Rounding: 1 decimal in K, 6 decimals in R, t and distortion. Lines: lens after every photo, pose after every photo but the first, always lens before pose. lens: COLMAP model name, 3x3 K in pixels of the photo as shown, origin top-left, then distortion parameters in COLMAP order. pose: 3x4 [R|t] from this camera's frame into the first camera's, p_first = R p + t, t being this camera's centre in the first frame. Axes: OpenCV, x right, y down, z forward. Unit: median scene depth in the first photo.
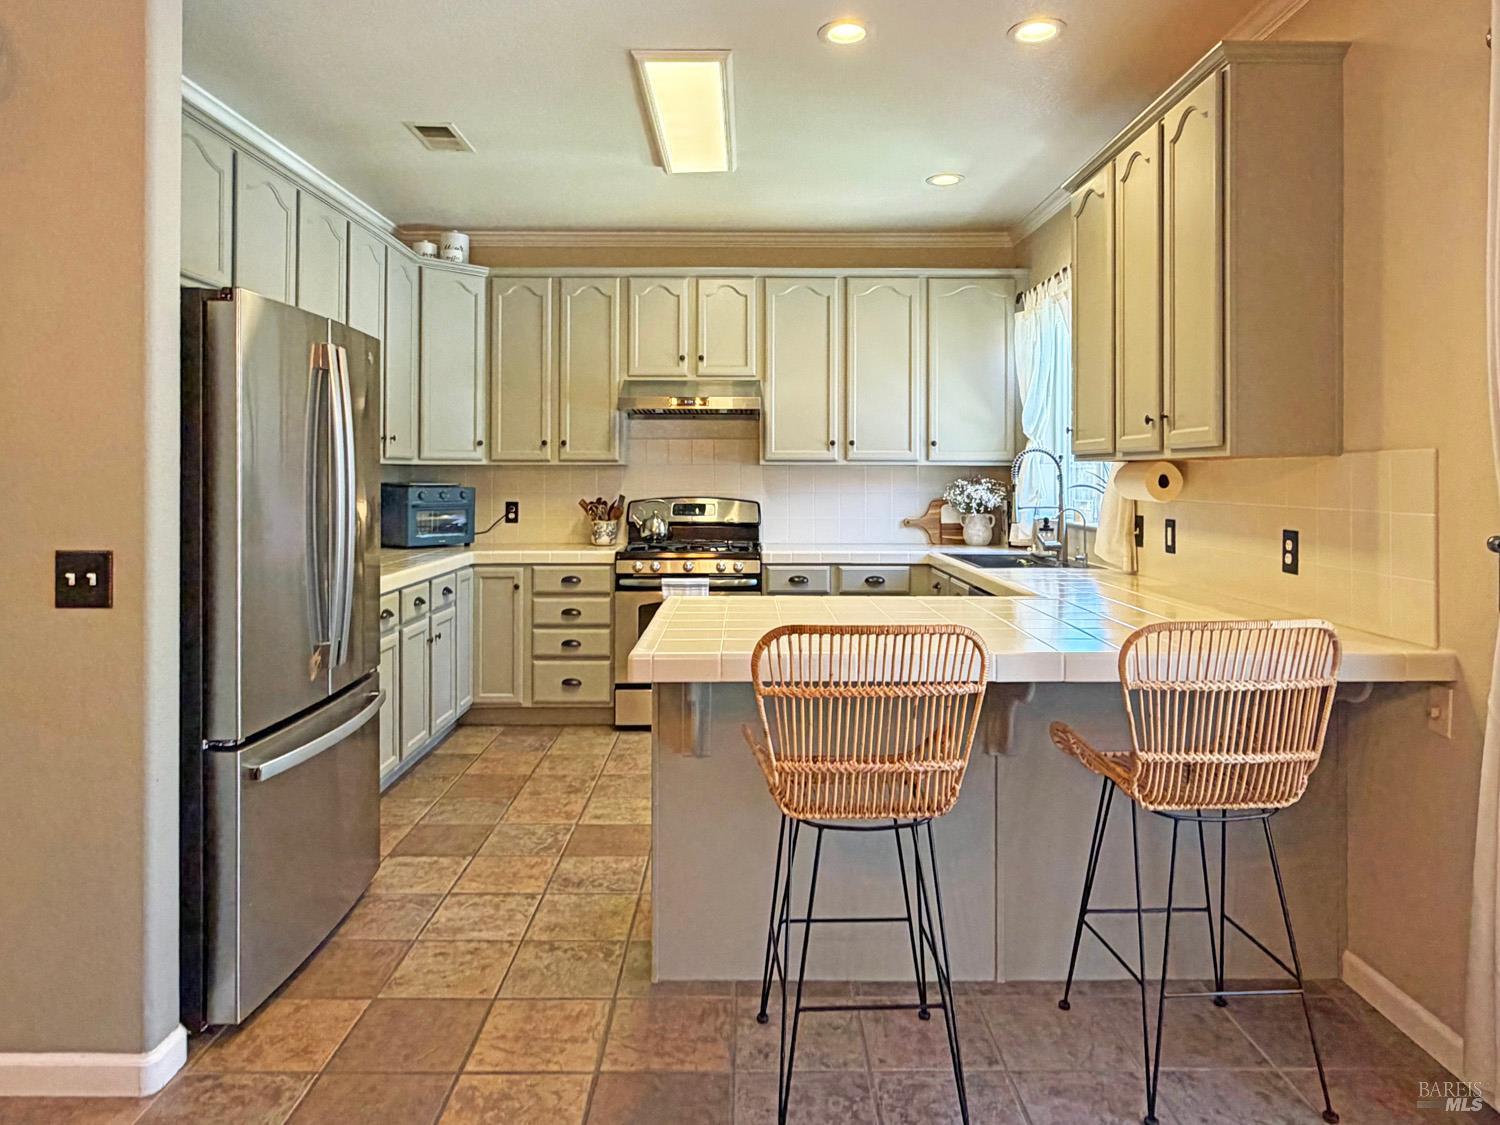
lens RADIAL K [[969.4, 0, 750.0], [0, 969.4, 471.3], [0, 0, 1]] dist [0.004760, 0.002002]
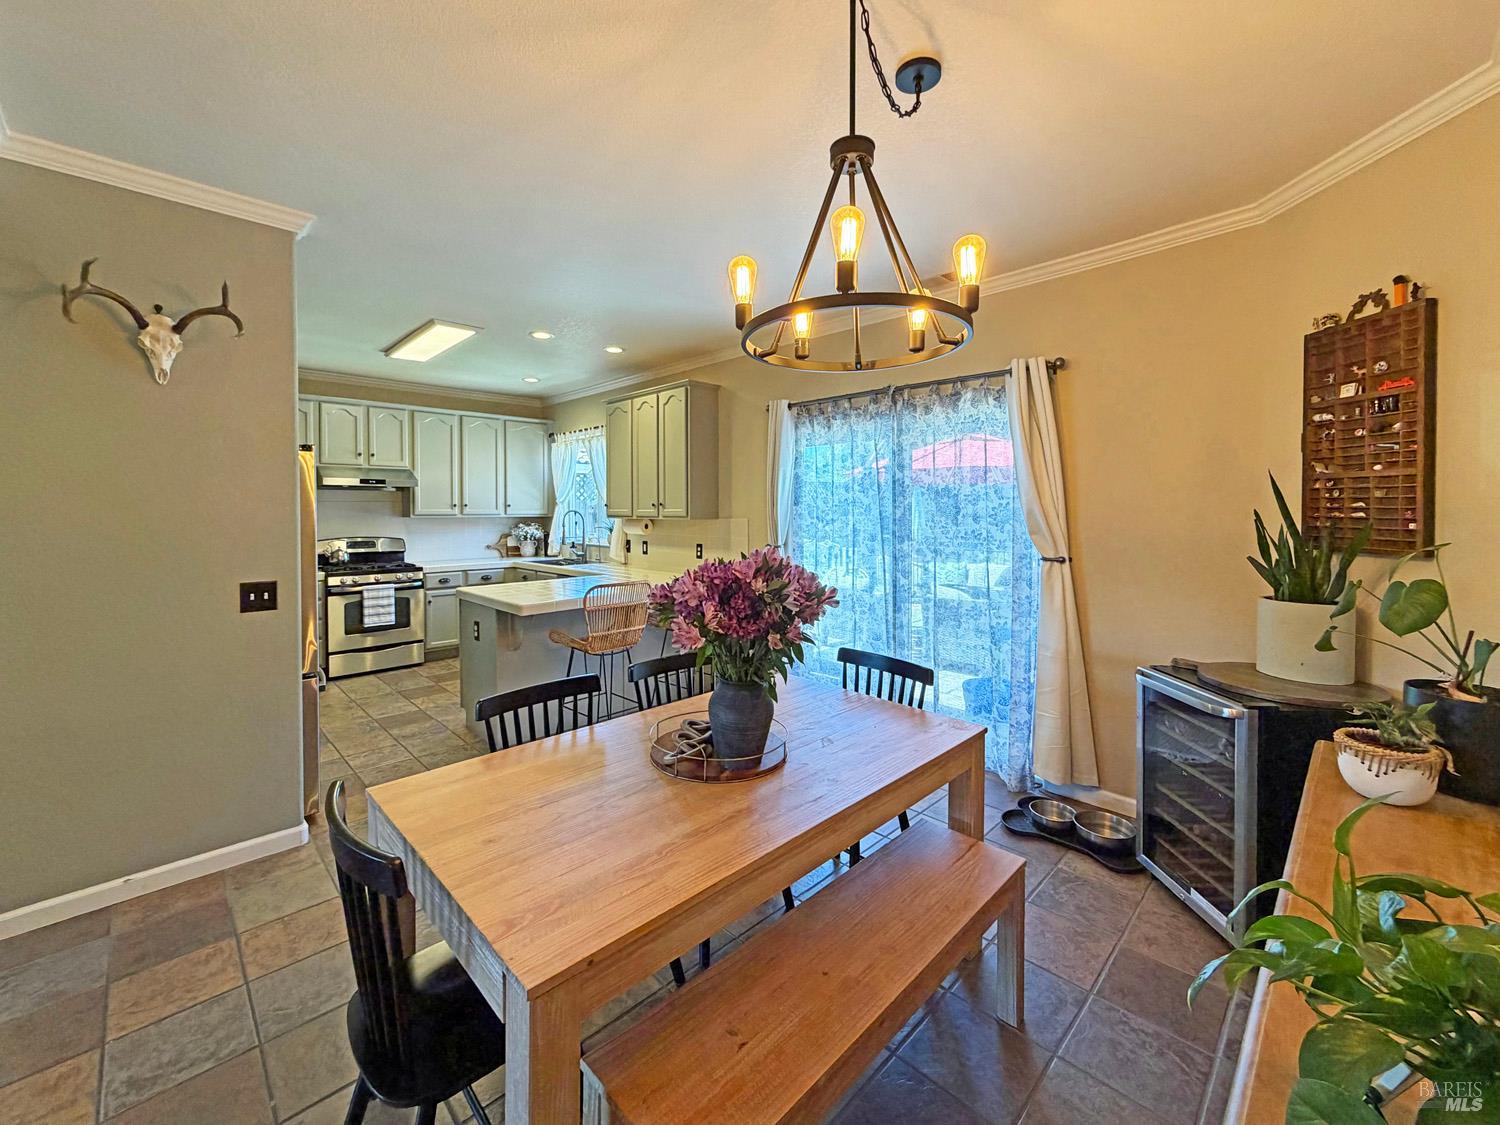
lens RADIAL K [[609.9, 0, 747.8], [0, 609.9, 518.8], [0, 0, 1]] dist [-0.000637, -0.000078]
pose [[0.716076, -0.014157, 0.697879, -0.343987], [0.000072, 0.999796, 0.020208, -0.028735], [-0.698022, -0.014420, 0.715931, -0.230879]]
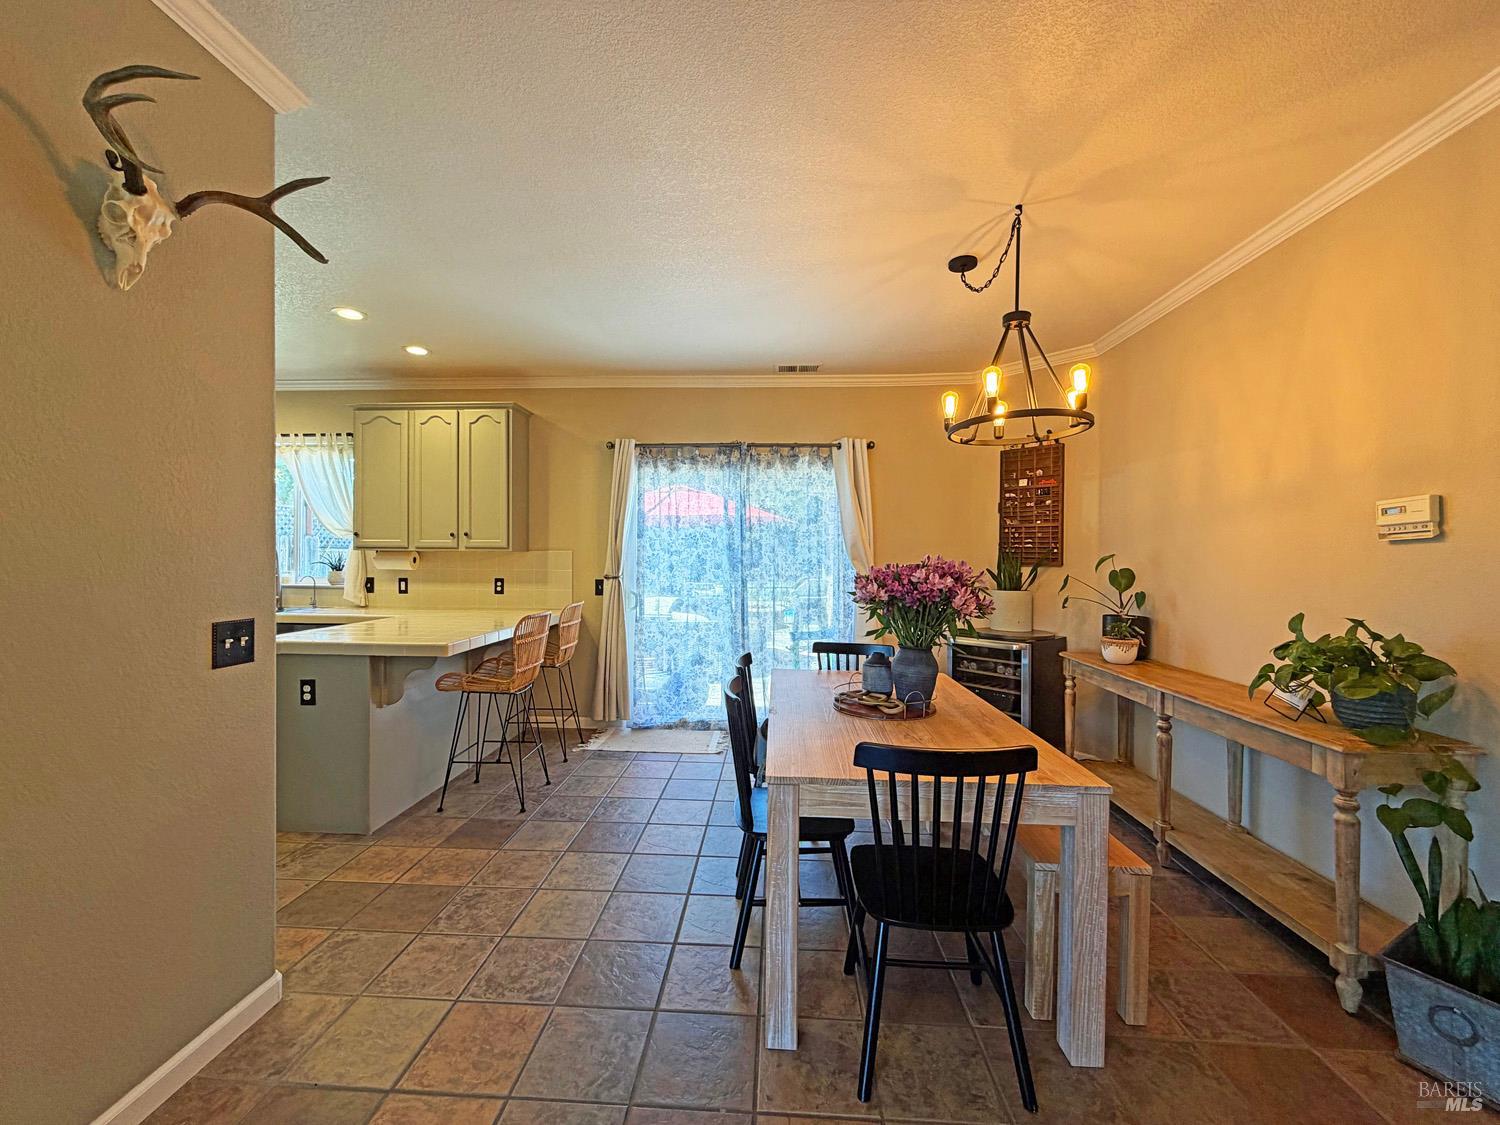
lens RADIAL K [[590.2, 0, 744.2], [0, 590.2, 566.2], [0, 0, 1]] dist [0.000741, -0.000010]
pose [[0.064716, -0.015660, 0.997781, -0.584505], [-0.010133, 0.999815, 0.016349, -0.003941], [-0.997852, -0.011168, 0.064545, 0.114919]]
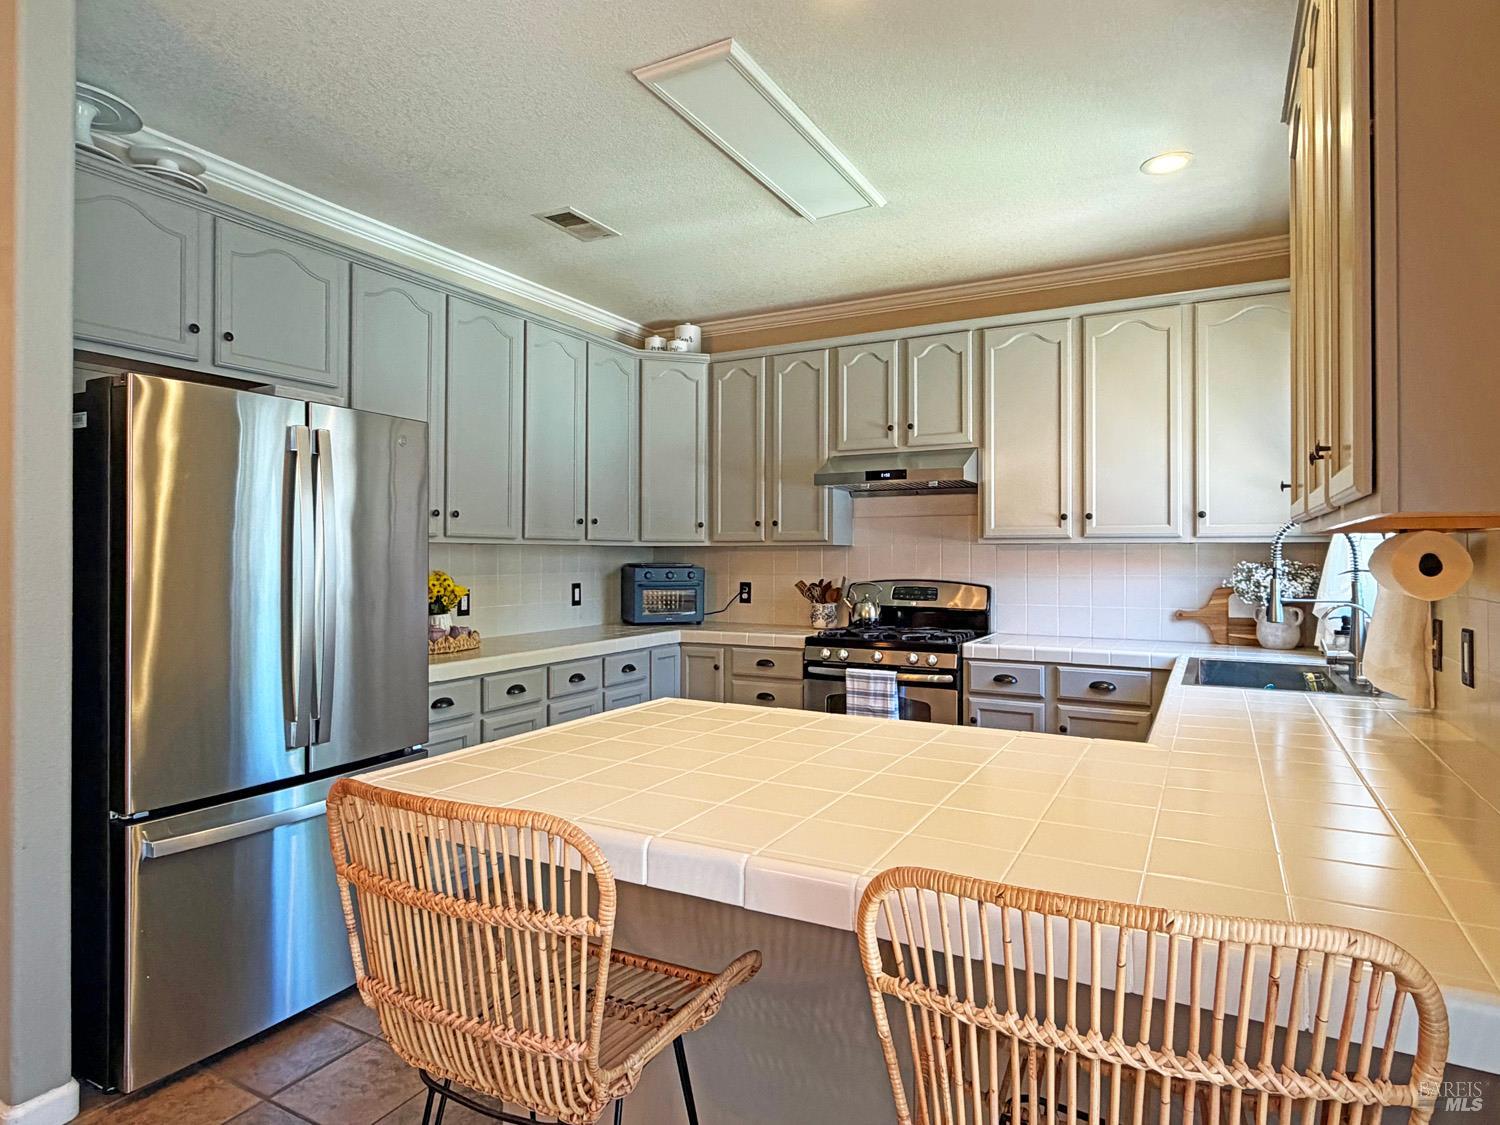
lens RADIAL K [[860.3, 0, 741.9], [0, 860.3, 547.5], [0, 0, 1]] dist [-0.002940, 0.000172]
pose [[0.873092, -0.006040, -0.487519, 0.215076], [0.002916, 0.999970, -0.007168, 0.001619], [0.487547, 0.004836, 0.873083, 0.233221]]
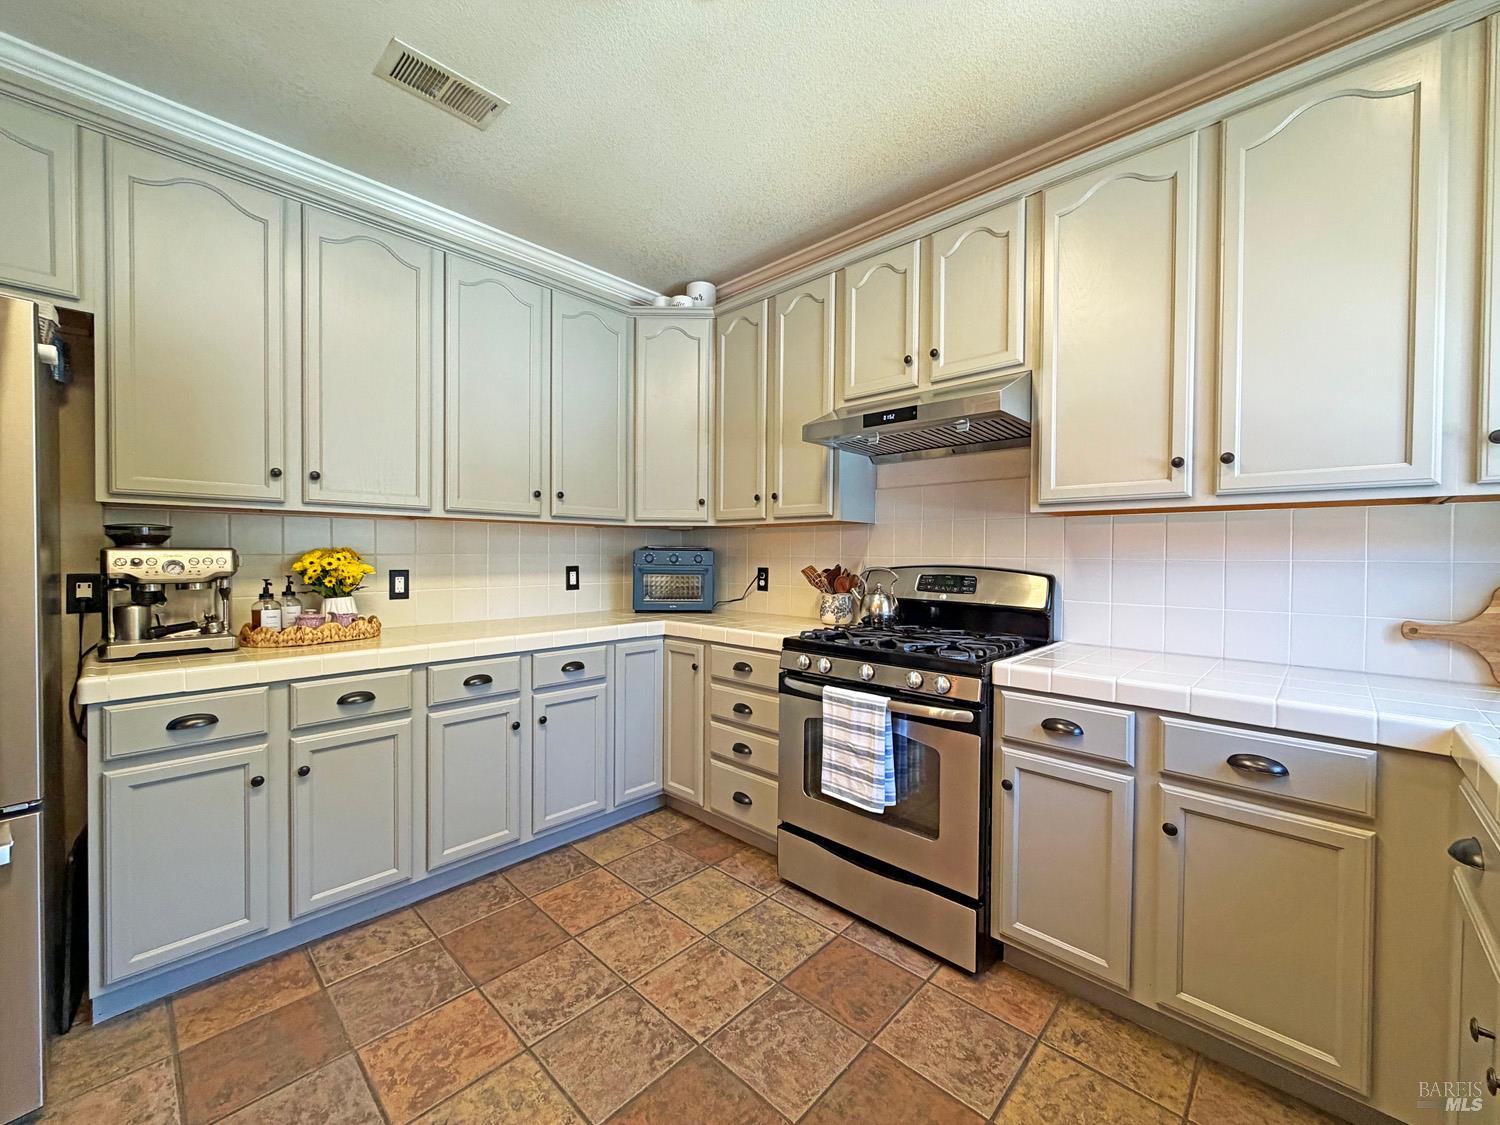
lens RADIAL K [[596.1, 0, 741.7], [0, 596.1, 561.5], [0, 0, 1]] dist [0.000287, -0.000288]
pose [[0.714935, 0.011654, -0.699094, 0.148467], [-0.002173, 0.999893, 0.014446, 0.019617], [0.699188, -0.008809, 0.714884, 0.653596]]
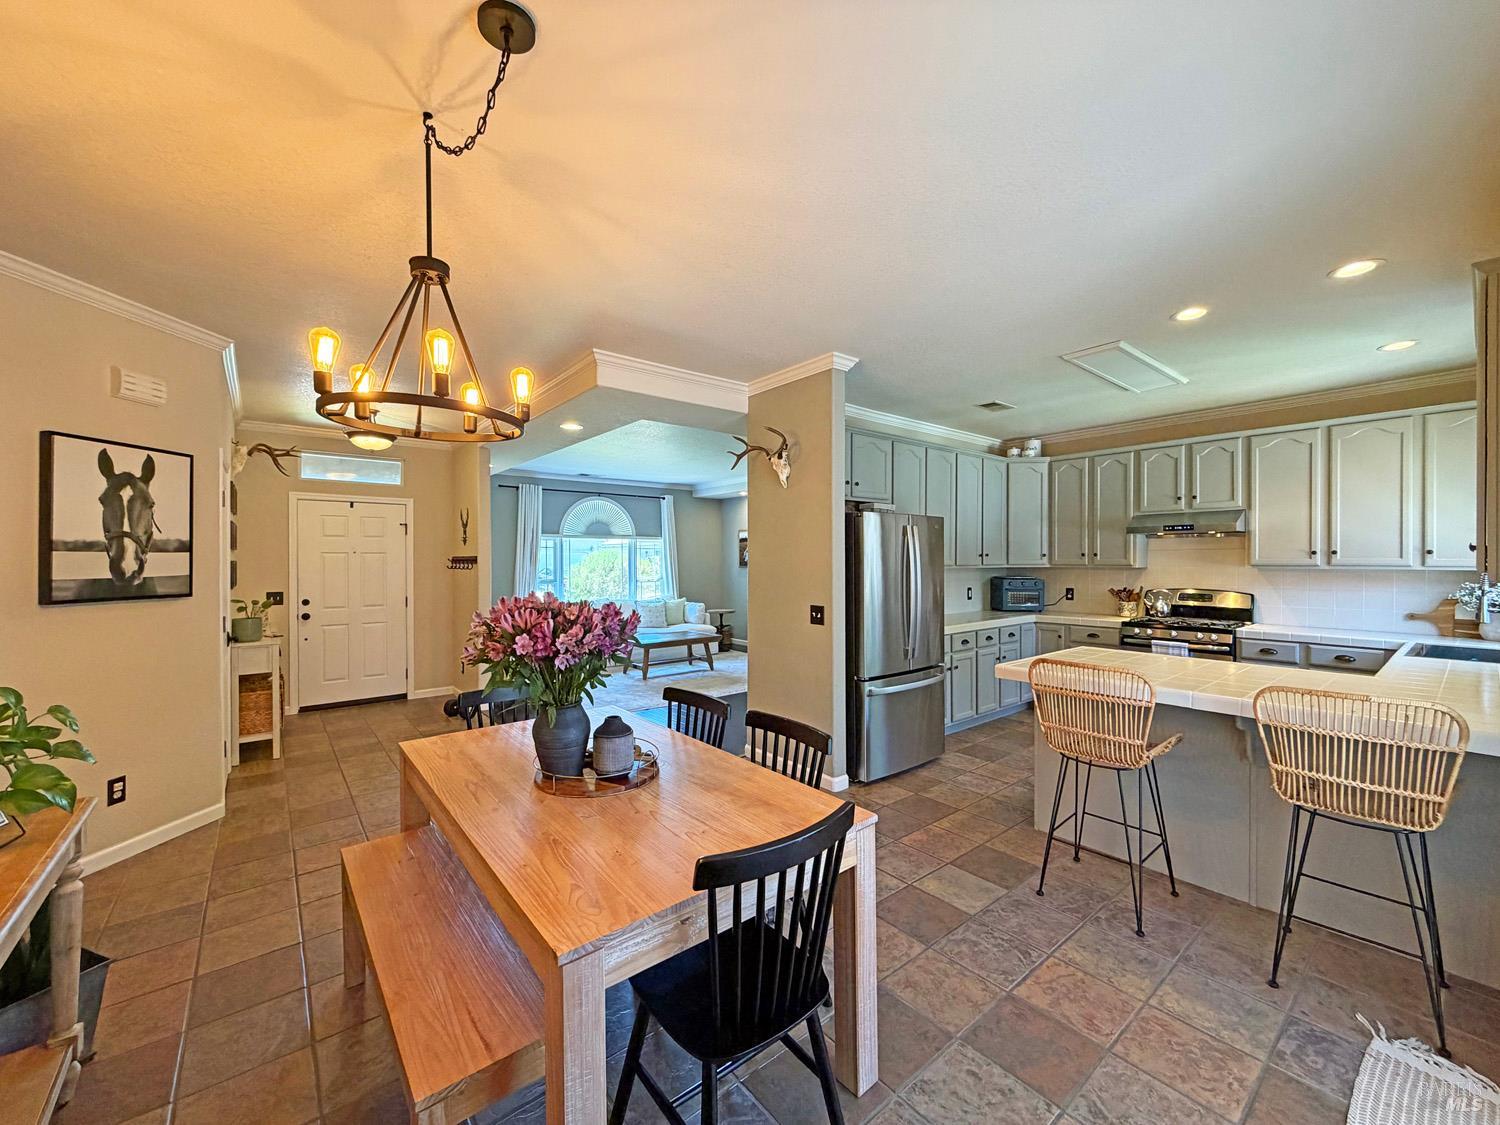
lens RADIAL K [[596.1, 0, 741.7], [0, 596.1, 561.5], [0, 0, 1]] dist [0.000287, -0.000288]
pose [[0.619526, -0.001086, -0.784976, 0.255148], [0.005723, 0.999979, 0.003133, -0.025509], [0.784956, -0.006433, 0.619519, -0.135937]]
